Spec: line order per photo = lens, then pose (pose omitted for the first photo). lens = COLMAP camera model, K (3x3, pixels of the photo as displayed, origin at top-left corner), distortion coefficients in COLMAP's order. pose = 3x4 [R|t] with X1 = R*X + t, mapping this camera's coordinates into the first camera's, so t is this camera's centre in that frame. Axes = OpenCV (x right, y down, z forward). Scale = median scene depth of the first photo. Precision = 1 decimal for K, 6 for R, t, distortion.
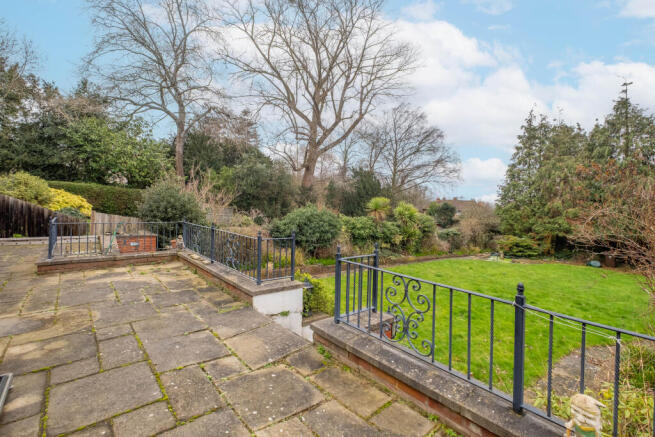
lens RADIAL K [[293.8, 0, 332.3], [0, 293.8, 196.6], [0, 0, 1]] dist [0.000676, -0.000729]
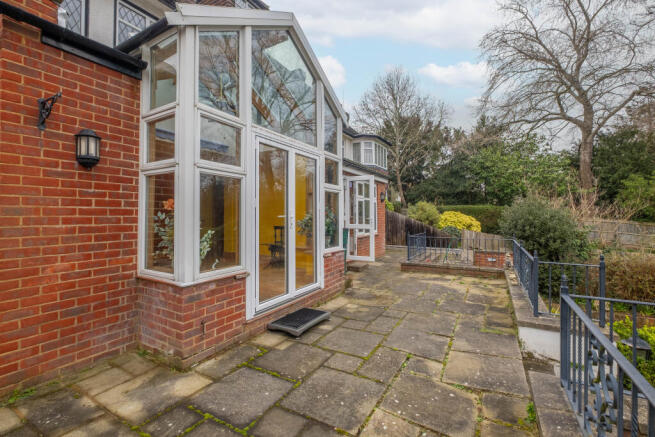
lens RADIAL K [[293.8, 0, 326.9], [0, 293.8, 213.7], [0, 0, 1]] dist [0.000676, -0.000729]
pose [[0.352362, -0.042404, -0.934903, 0.348551], [0.036755, 0.998829, -0.031451, 0.015888], [0.935142, -0.023281, 0.353508, 0.170990]]
